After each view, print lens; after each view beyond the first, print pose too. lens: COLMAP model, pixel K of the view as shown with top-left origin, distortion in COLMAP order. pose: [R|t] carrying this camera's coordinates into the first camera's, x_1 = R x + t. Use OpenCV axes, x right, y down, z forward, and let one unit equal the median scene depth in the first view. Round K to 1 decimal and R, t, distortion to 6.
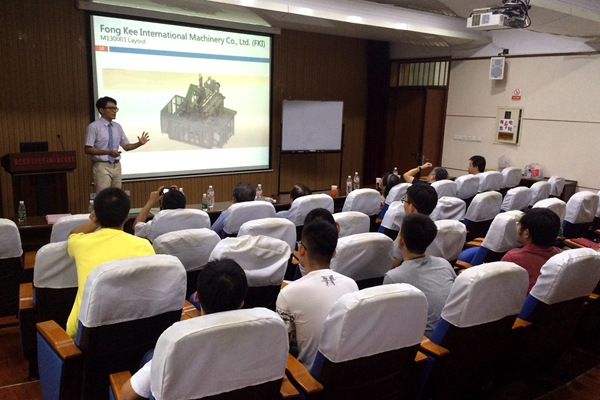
lens RADIAL K [[516.8, 0, 300.0], [0, 516.8, 200.0], [0, 0, 1]] dist [-0.004501, -0.009811]
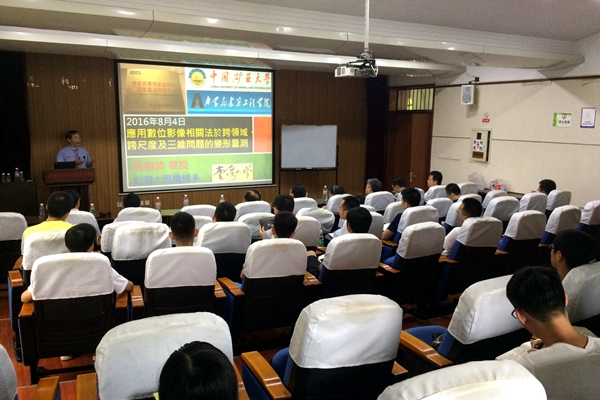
lens RADIAL K [[516.8, 0, 300.0], [0, 516.8, 200.0], [0, 0, 1]] dist [-0.004501, -0.009811]
pose [[0.989130, 0.007994, -0.146826, 0.181285], [-0.013358, 0.999277, -0.035587, 0.017064], [0.146436, 0.037162, 0.988522, -0.145023]]
